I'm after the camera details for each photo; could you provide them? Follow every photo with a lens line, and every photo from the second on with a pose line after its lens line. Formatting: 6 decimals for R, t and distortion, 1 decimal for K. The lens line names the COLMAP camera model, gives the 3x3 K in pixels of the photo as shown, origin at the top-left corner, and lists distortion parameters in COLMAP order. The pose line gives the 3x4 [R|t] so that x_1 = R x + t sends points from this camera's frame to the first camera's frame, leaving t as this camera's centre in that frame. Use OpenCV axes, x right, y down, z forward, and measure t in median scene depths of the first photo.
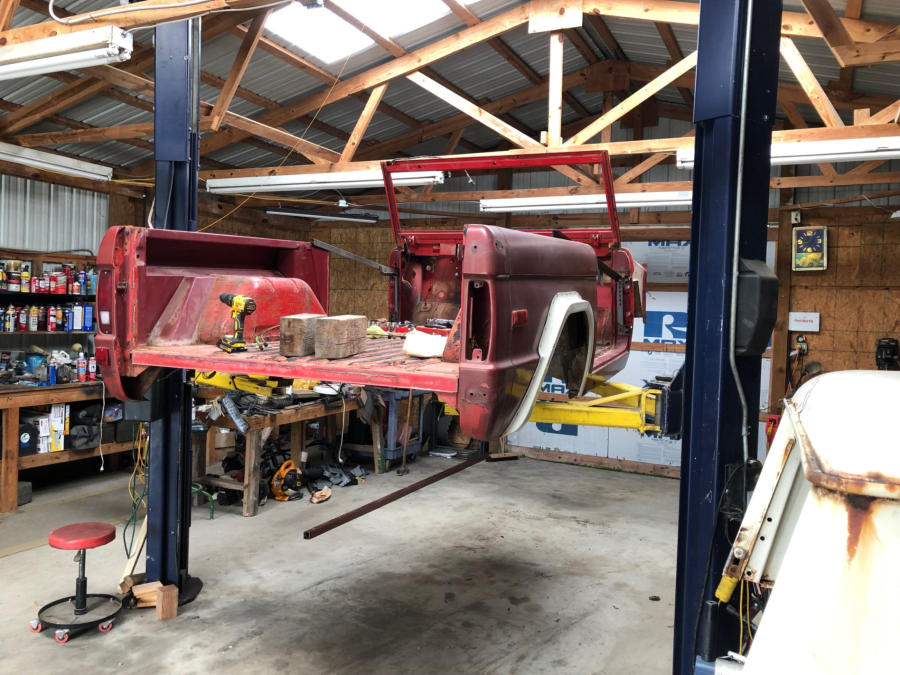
lens RADIAL K [[737.2, 0, 450.1], [0, 737.2, 336.5], [0, 0, 1]] dist [0.031238, 0.001797]
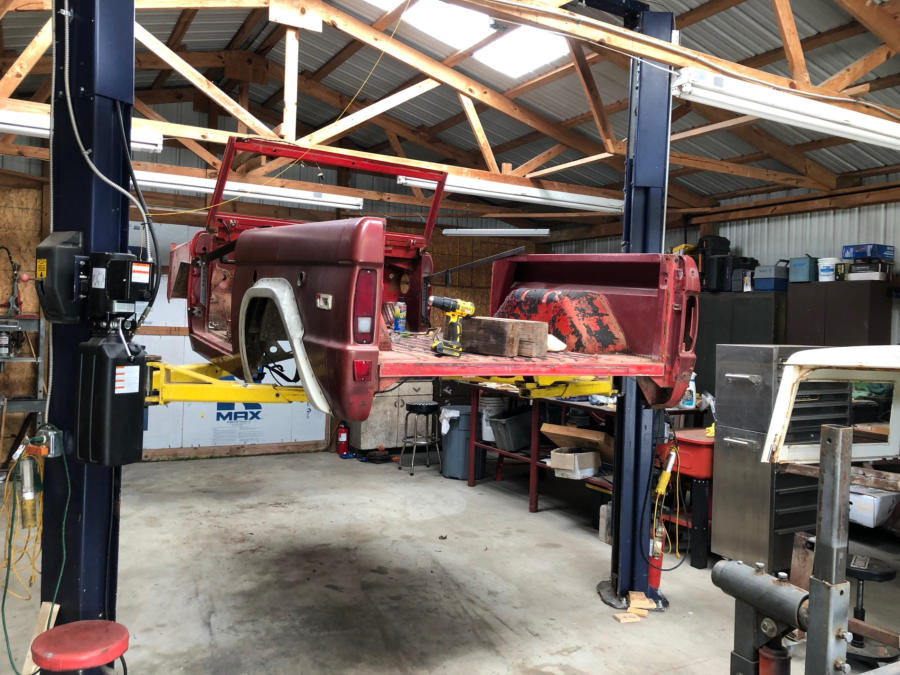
lens RADIAL K [[737.2, 0, 450.1], [0, 737.2, 334.6], [0, 0, 1]] dist [0.031238, 0.001797]
pose [[0.573724, -0.034792, 0.818309, -0.677724], [0.011761, 0.999344, 0.034244, -0.025398], [-0.818964, -0.010023, 0.573757, 0.272376]]
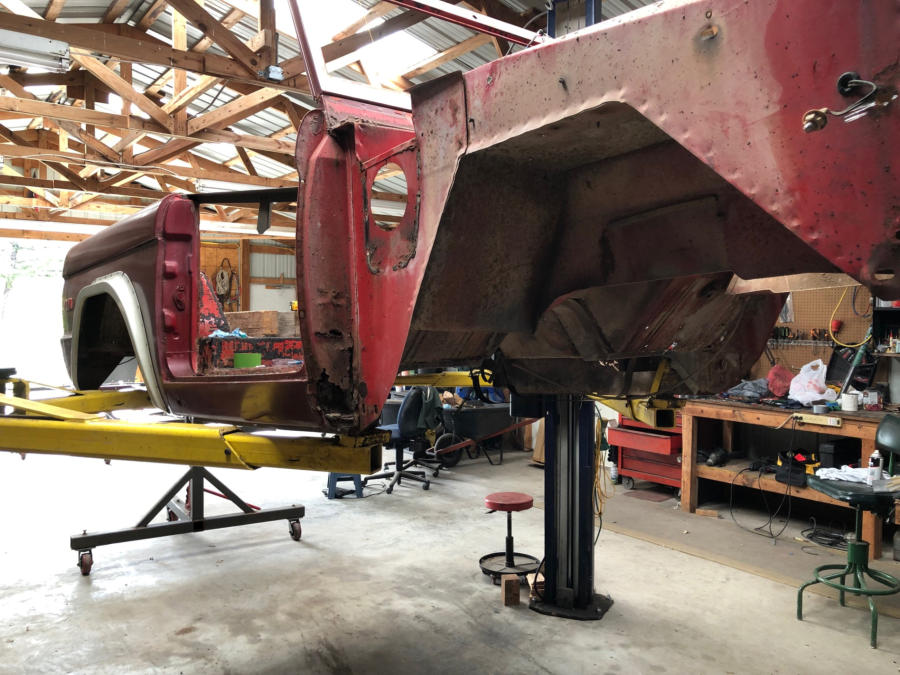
lens RADIAL K [[737.2, 0, 450.3], [0, 737.2, 336.8], [0, 0, 1]] dist [0.031238, 0.001797]
pose [[-0.472810, -0.023904, -0.880840, 0.507849], [-0.045787, 0.998948, -0.002532, 0.000978], [0.879974, 0.039134, -0.473407, 1.186799]]
